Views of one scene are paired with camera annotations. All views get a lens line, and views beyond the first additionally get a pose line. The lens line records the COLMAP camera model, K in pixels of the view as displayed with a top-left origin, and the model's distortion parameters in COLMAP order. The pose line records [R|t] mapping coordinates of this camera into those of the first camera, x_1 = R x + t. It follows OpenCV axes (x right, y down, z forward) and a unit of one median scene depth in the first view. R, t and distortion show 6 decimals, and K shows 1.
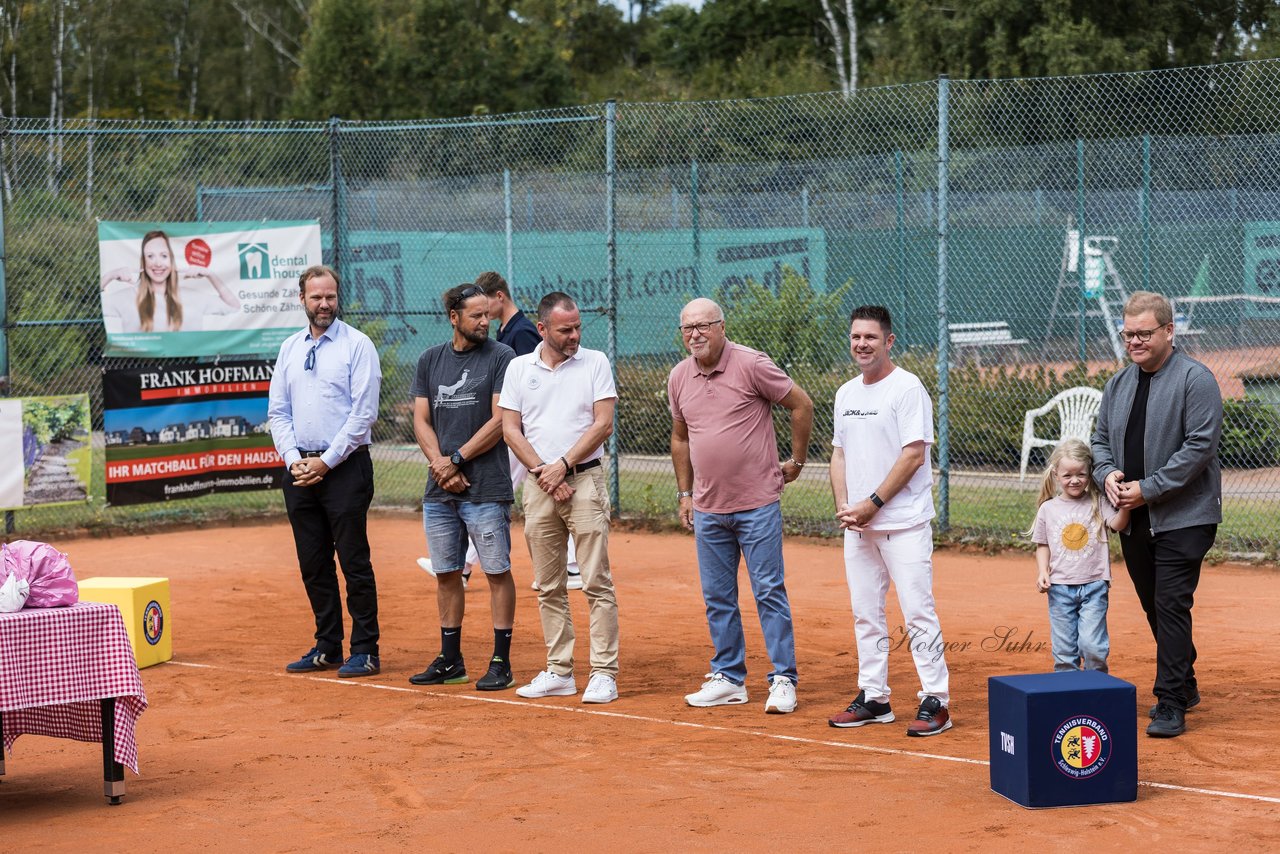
lens RADIAL K [[3101.7, 0, 640.0], [0, 3101.7, 427.0], [0, 0, 1]] dist [0.090602, -1.187613]
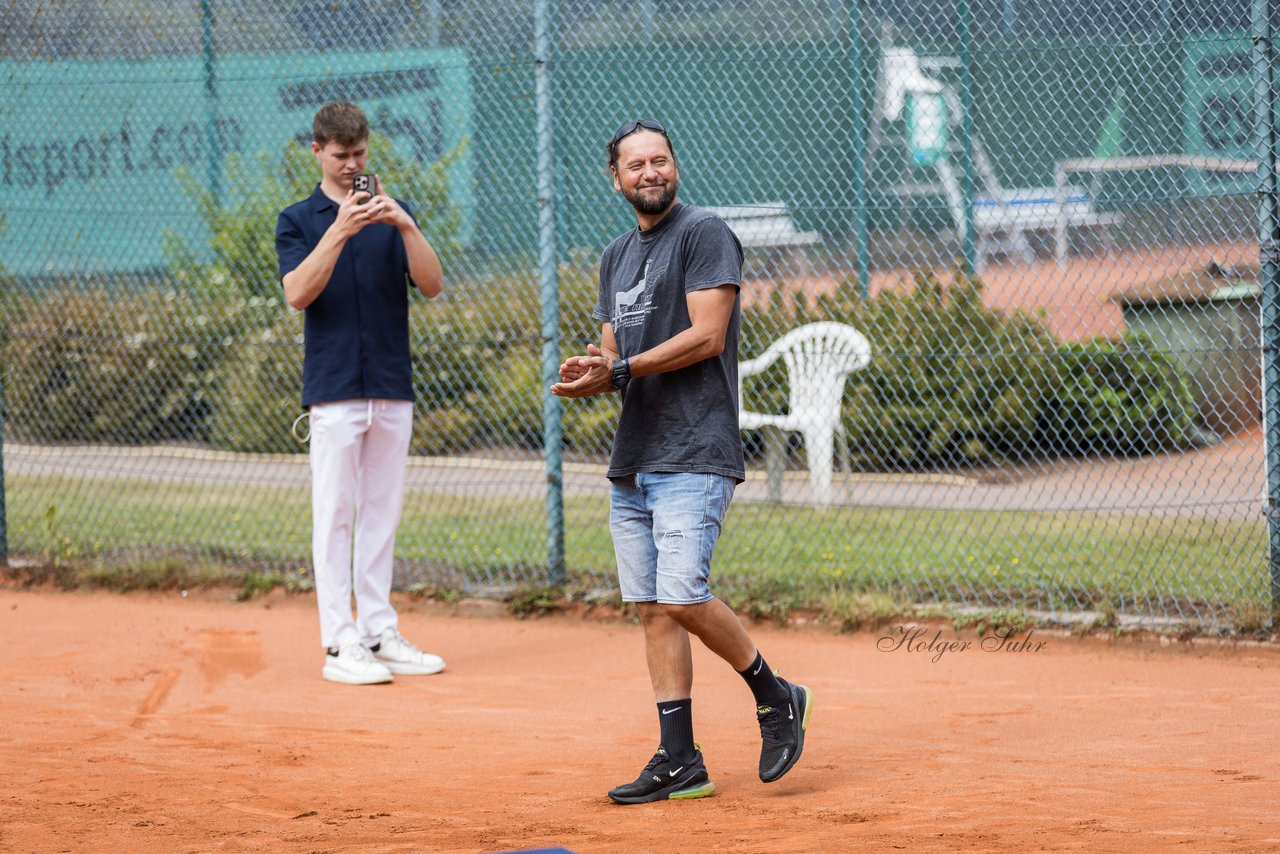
lens RADIAL K [[5216.0, 0, 640.0], [0, 5216.0, 427.0], [0, 0, 1]] dist [0.060003, -8.390466]
pose [[0.996863, -0.014085, 0.077877, 0.039853], [0.013424, 0.999869, 0.009000, -0.003371], [-0.077993, -0.007926, 0.996922, 0.044797]]
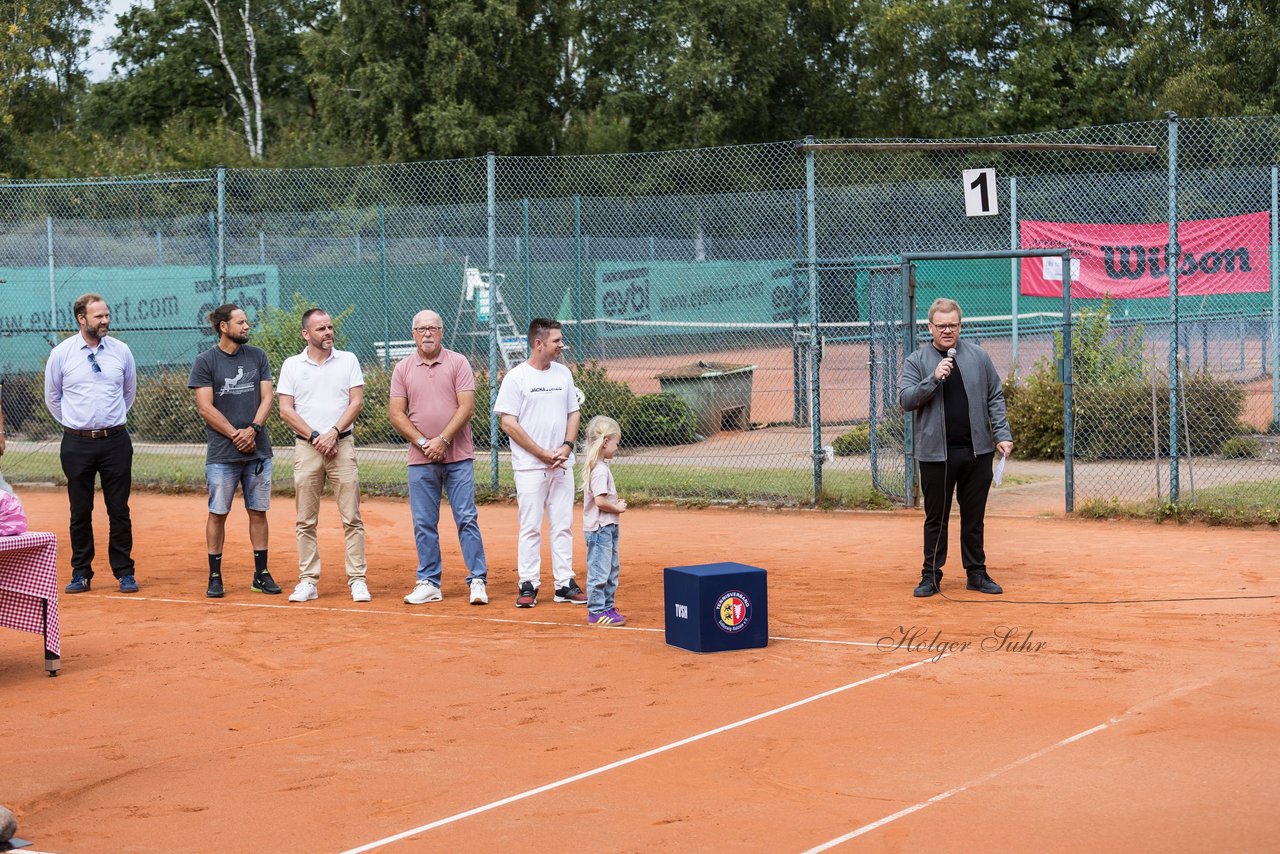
lens RADIAL K [[2555.7, 0, 640.0], [0, 2555.7, 427.0], [0, 0, 1]] dist [0.076861, -0.035819]
pose [[0.973574, -0.011899, 0.228061, -0.095623], [0.012142, 0.999926, 0.000335, 0.006770], [-0.228048, 0.002443, 0.973647, -0.101090]]
